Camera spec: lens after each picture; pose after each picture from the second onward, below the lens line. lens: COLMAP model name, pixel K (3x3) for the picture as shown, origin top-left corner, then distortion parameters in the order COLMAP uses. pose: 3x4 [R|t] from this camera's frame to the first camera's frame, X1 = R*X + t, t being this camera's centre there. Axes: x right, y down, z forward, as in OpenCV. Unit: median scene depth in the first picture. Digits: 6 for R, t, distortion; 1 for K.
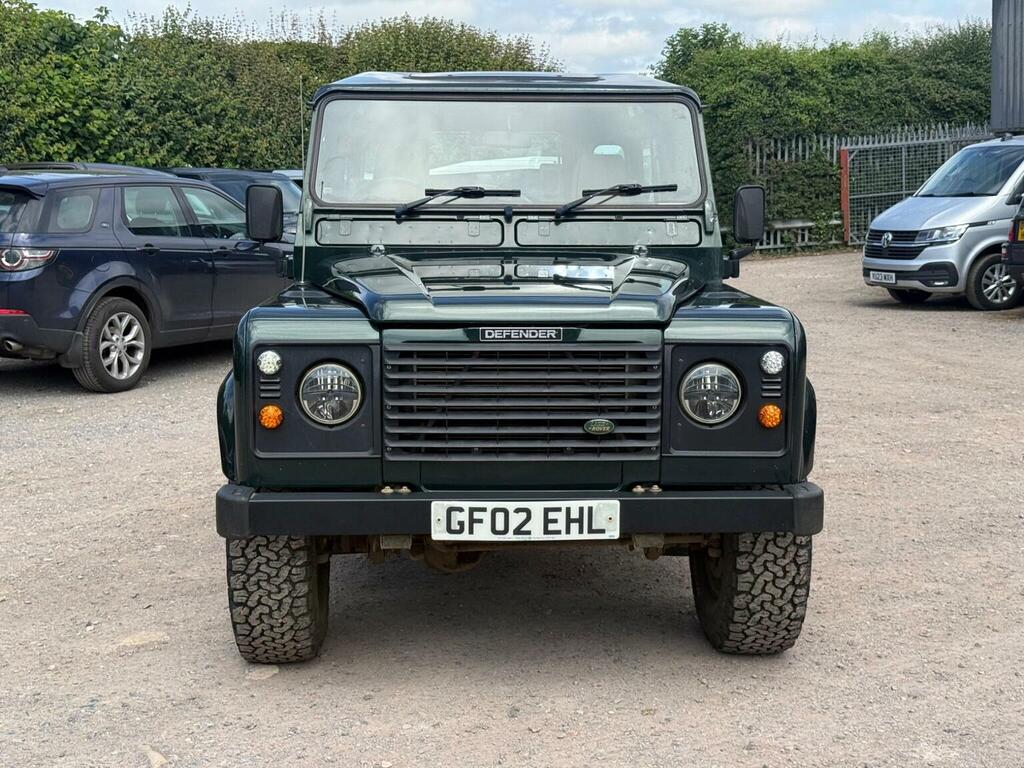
lens RADIAL K [[1440.8, 0, 512.0], [0, 1440.8, 384.0], [0, 0, 1]] dist [0.129635, -0.128851]
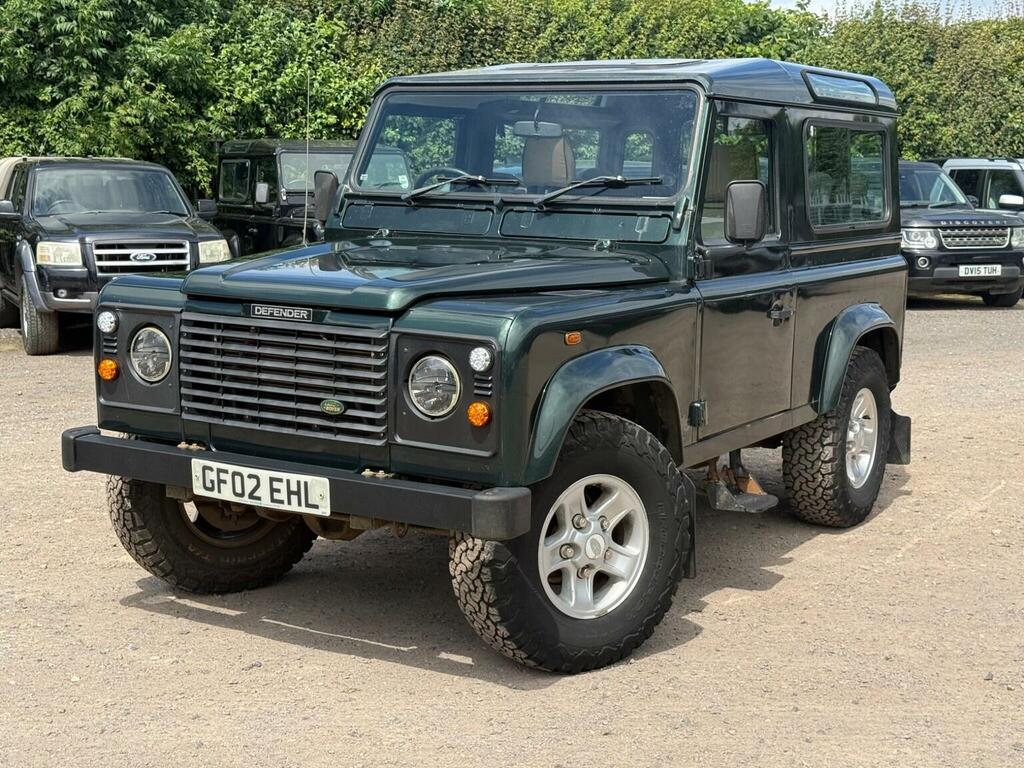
lens RADIAL K [[1506.9, 0, 514.6], [0, 1506.9, 368.4], [0, 0, 1]] dist [0.179576, -0.204837]
pose [[0.838587, 0.086441, -0.537866, 0.746906], [-0.091676, 0.995642, 0.017079, -0.028256], [0.536998, 0.034988, 0.842857, 0.152462]]
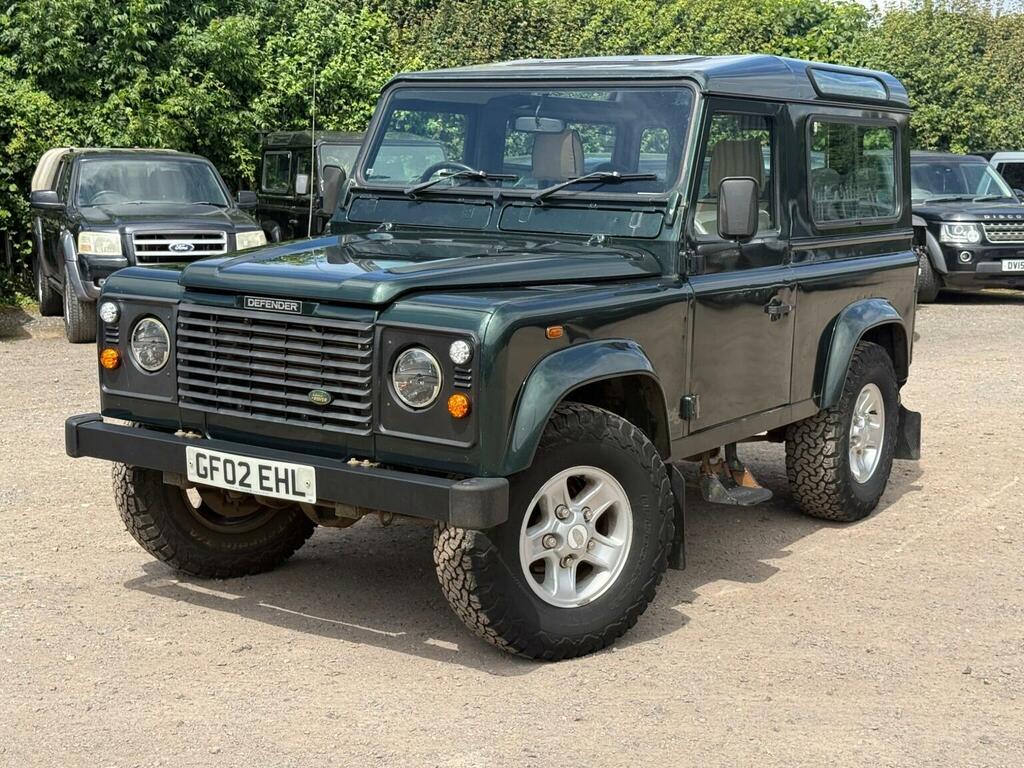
lens RADIAL K [[1506.9, 0, 514.6], [0, 1506.9, 368.4], [0, 0, 1]] dist [0.179576, -0.204837]
pose [[0.817124, 0.097179, -0.568212, 0.802079], [-0.099774, 0.994654, 0.026631, -0.035135], [0.567762, 0.034932, 0.822451, 0.164074]]
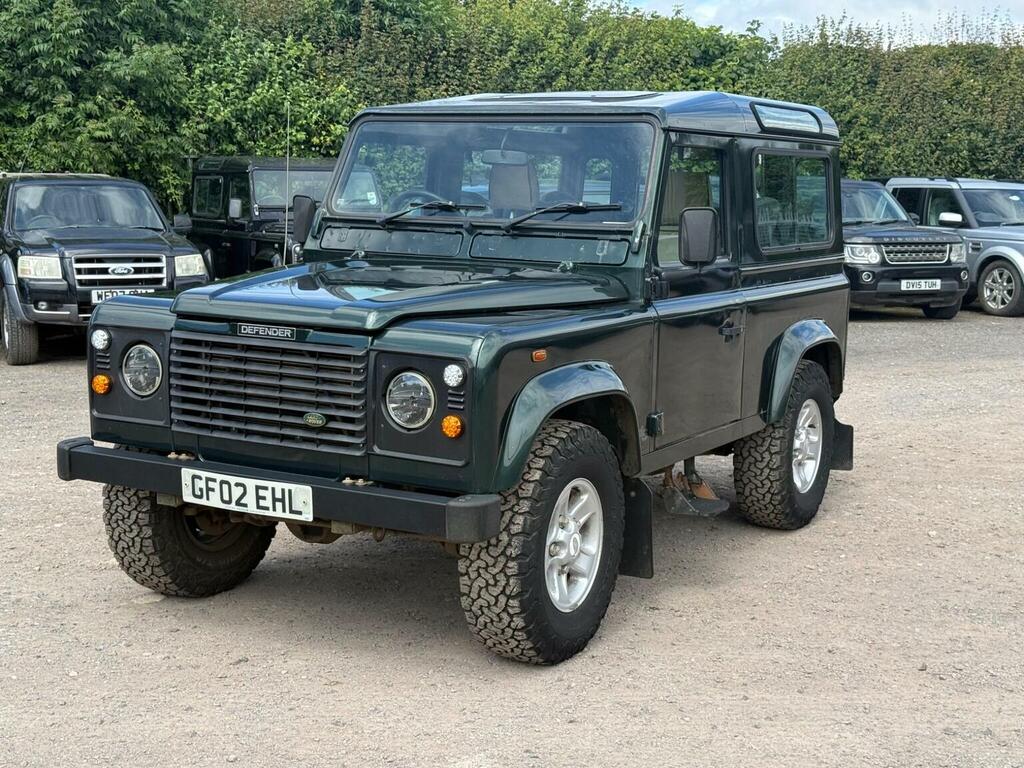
lens RADIAL K [[1460.5, 0, 512.0], [0, 1460.5, 384.0], [0, 0, 1]] dist [0.150708, -0.104163]
pose [[0.851596, 0.089619, -0.516481, 0.764243], [-0.092197, 0.995525, 0.020723, -0.034815], [0.516027, 0.029970, 0.856048, 0.111487]]
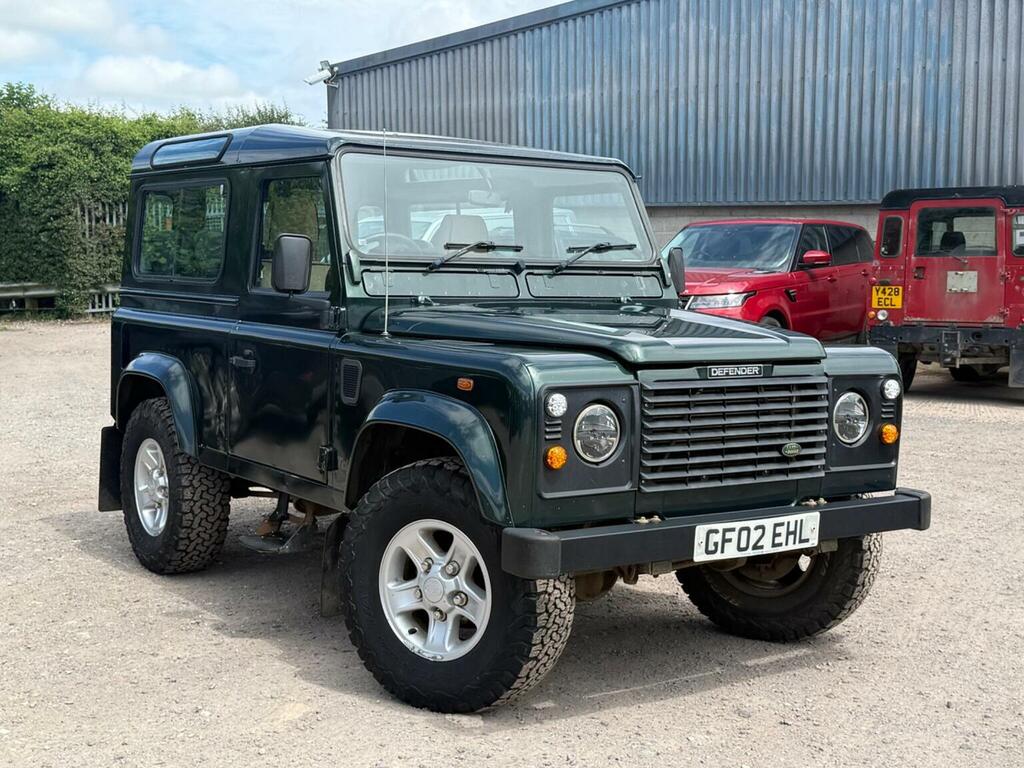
lens RADIAL K [[1409.4, 0, 525.3], [0, 1409.4, 361.1], [0, 0, 1]] dist [0.173537, -0.378411]
pose [[0.840746, -0.022657, 0.540956, -0.723262], [0.055338, 0.997488, -0.044229, -0.002760], [-0.538595, 0.067121, 0.839887, 0.157993]]
